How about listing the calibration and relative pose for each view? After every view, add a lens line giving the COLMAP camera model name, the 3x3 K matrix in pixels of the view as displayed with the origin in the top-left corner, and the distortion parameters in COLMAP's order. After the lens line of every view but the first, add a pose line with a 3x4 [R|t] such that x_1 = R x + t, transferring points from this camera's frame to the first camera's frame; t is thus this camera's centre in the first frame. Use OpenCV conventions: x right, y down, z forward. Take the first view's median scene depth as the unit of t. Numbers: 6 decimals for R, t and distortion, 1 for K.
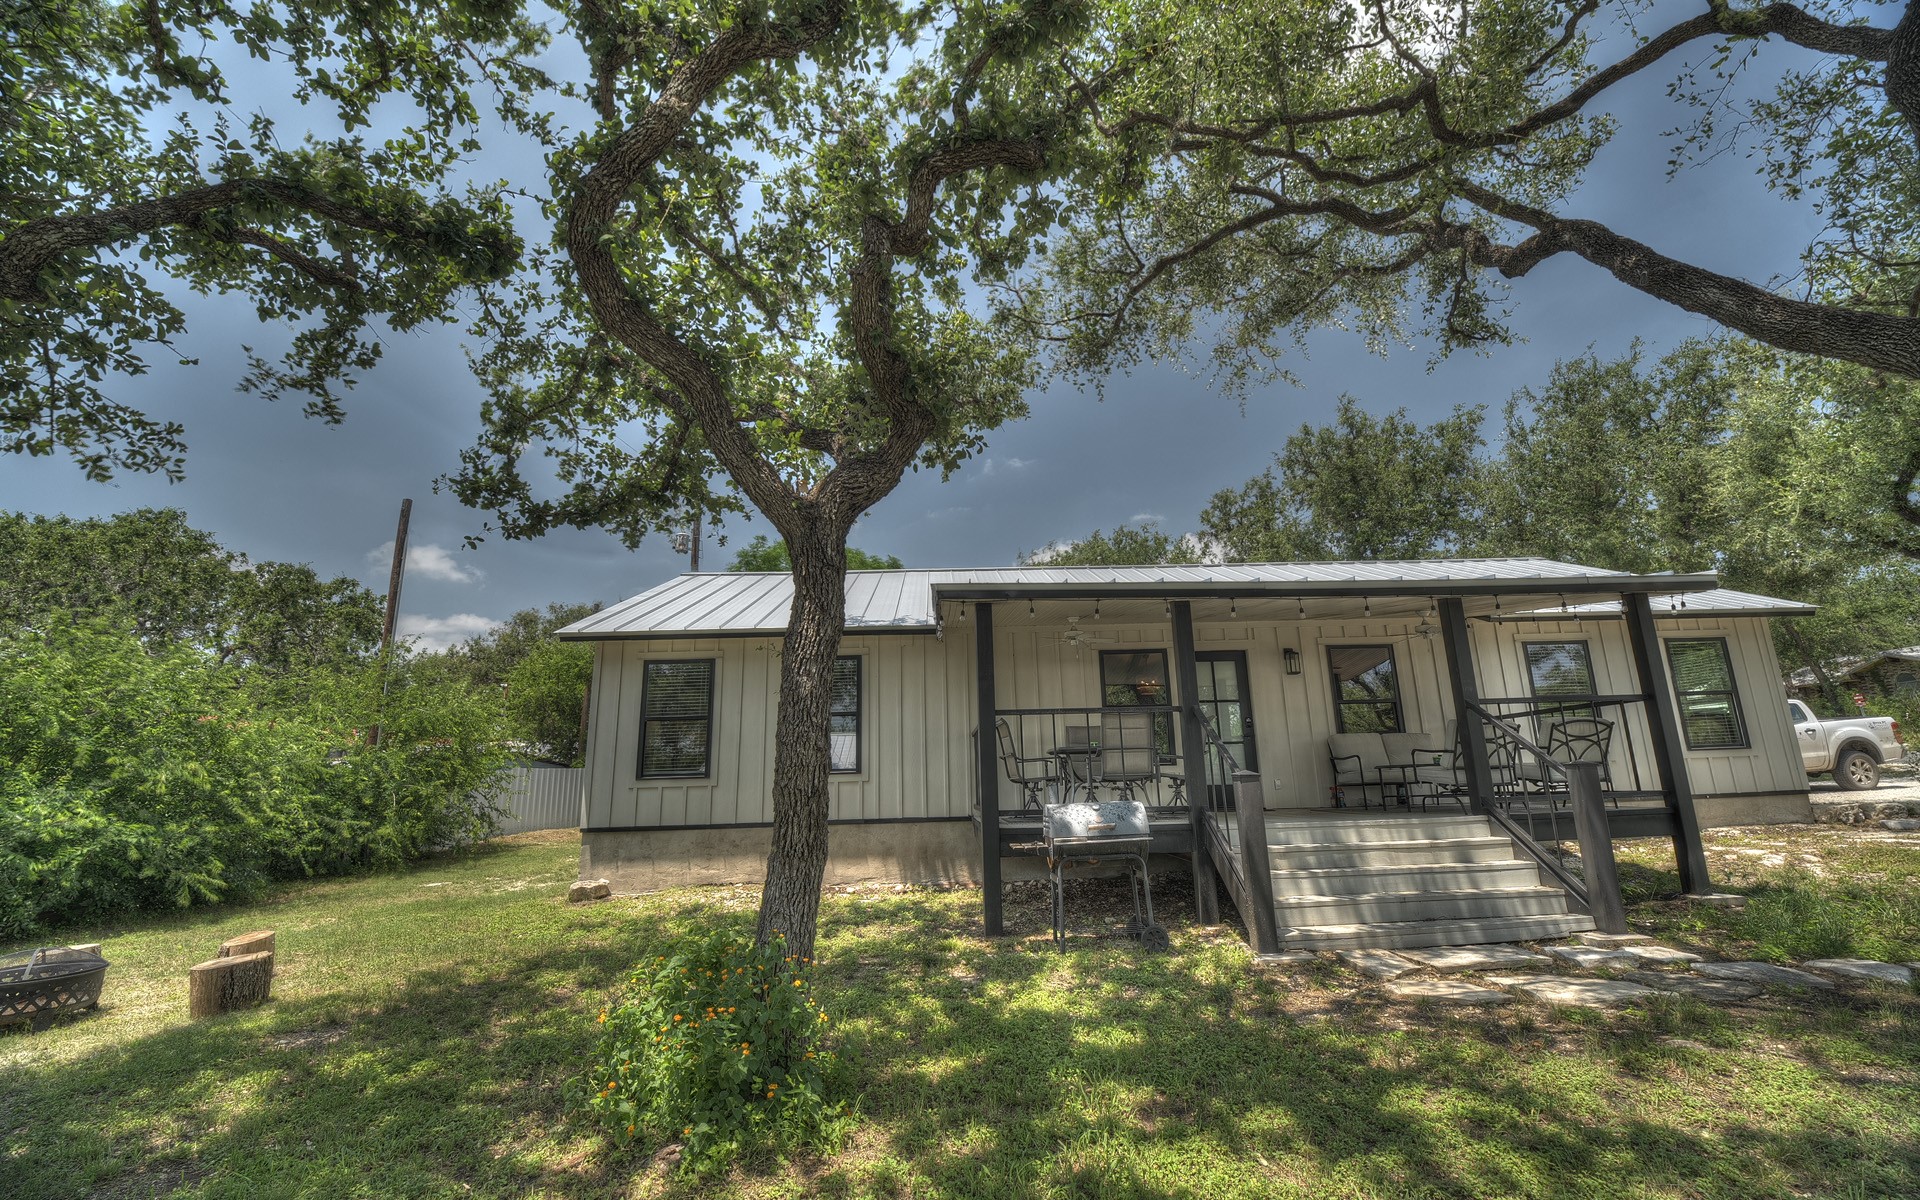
lens RADIAL K [[830.2, 0, 952.8], [0, 830.2, 613.4], [0, 0, 1]] dist [-0.007090, -0.006979]
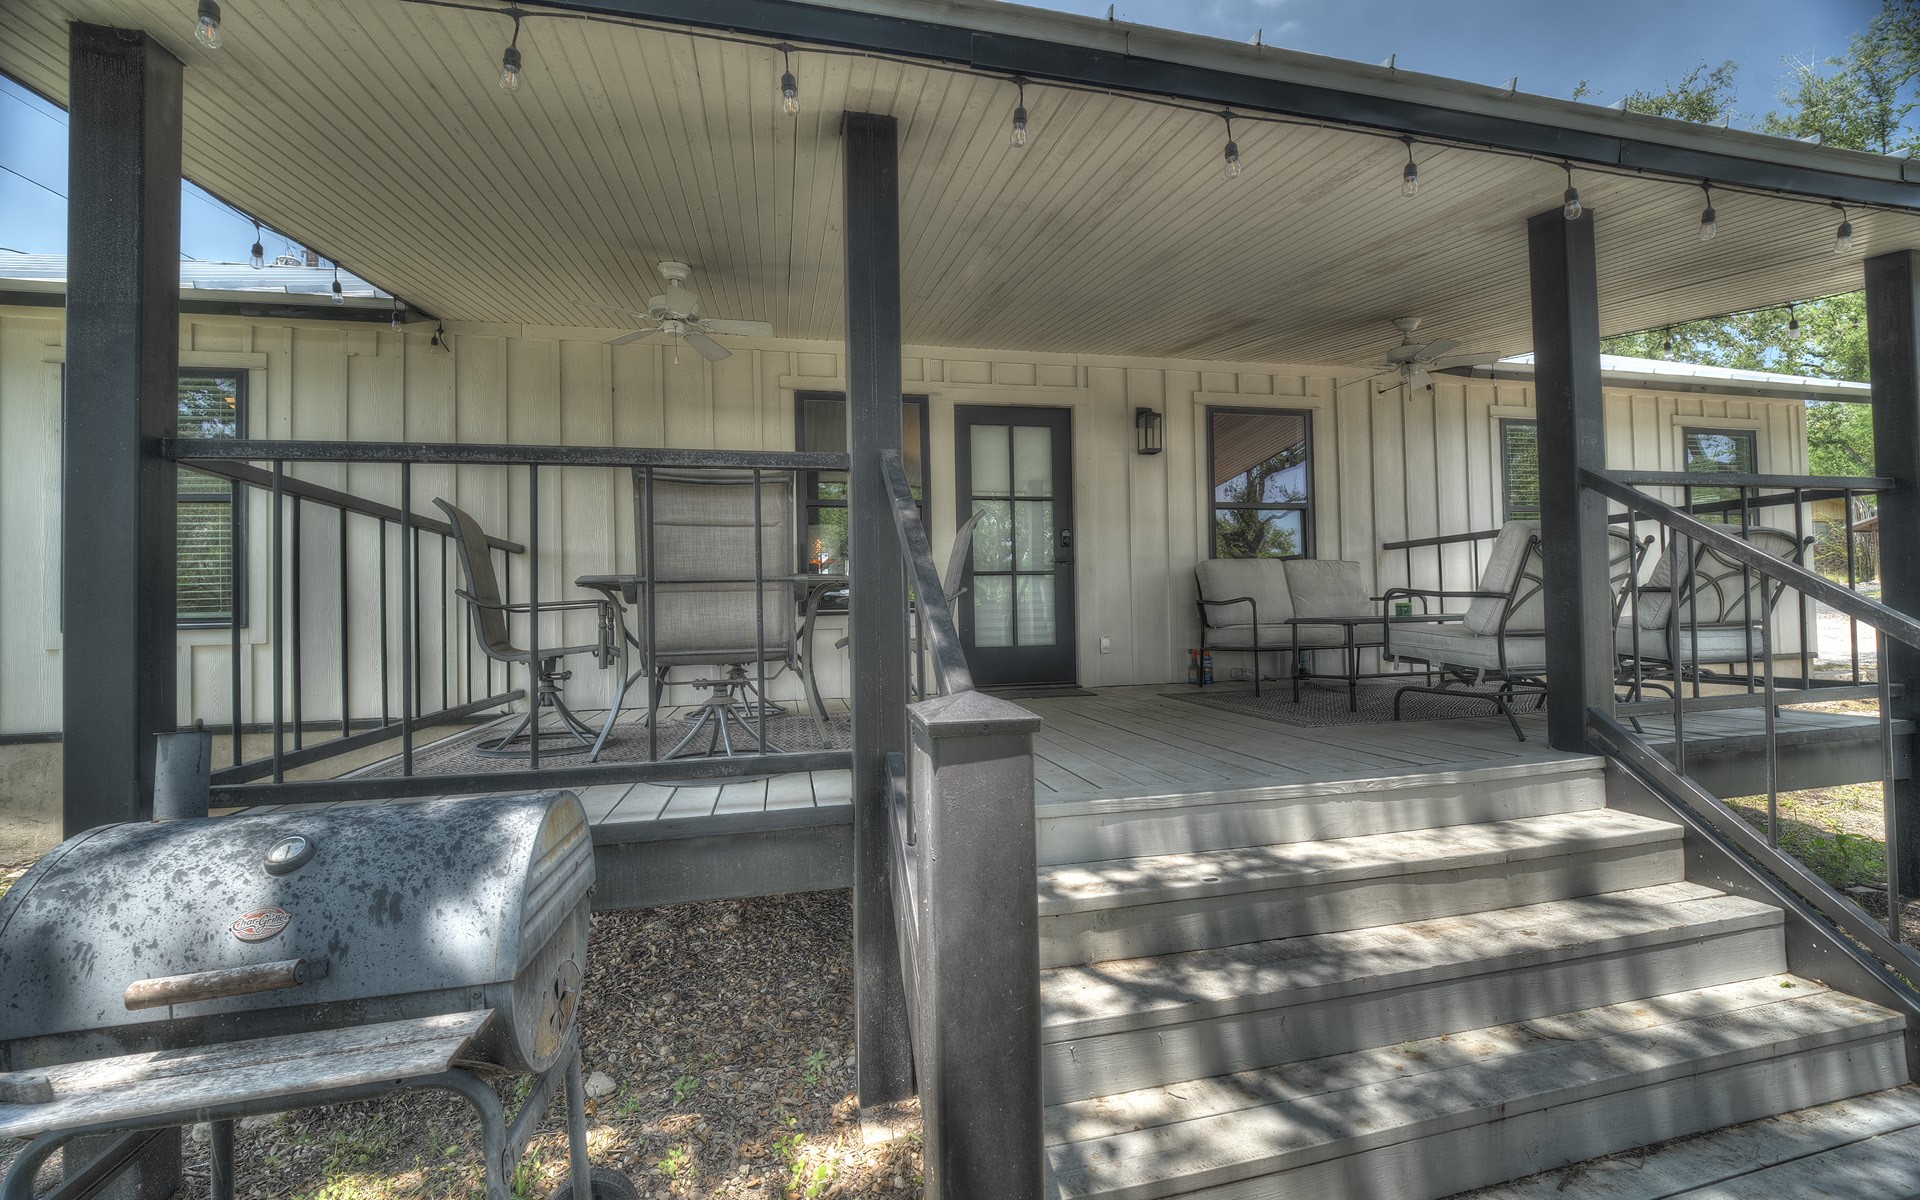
lens RADIAL K [[810.9, 0, 981.7], [0, 810.9, 582.6], [0, 0, 1]] dist [-0.010556, -0.000681]
pose [[0.978091, 0.009751, 0.207950, 0.228921], [-0.043398, 0.986507, 0.157863, 0.095708], [-0.203604, -0.163429, 0.965317, 0.588361]]
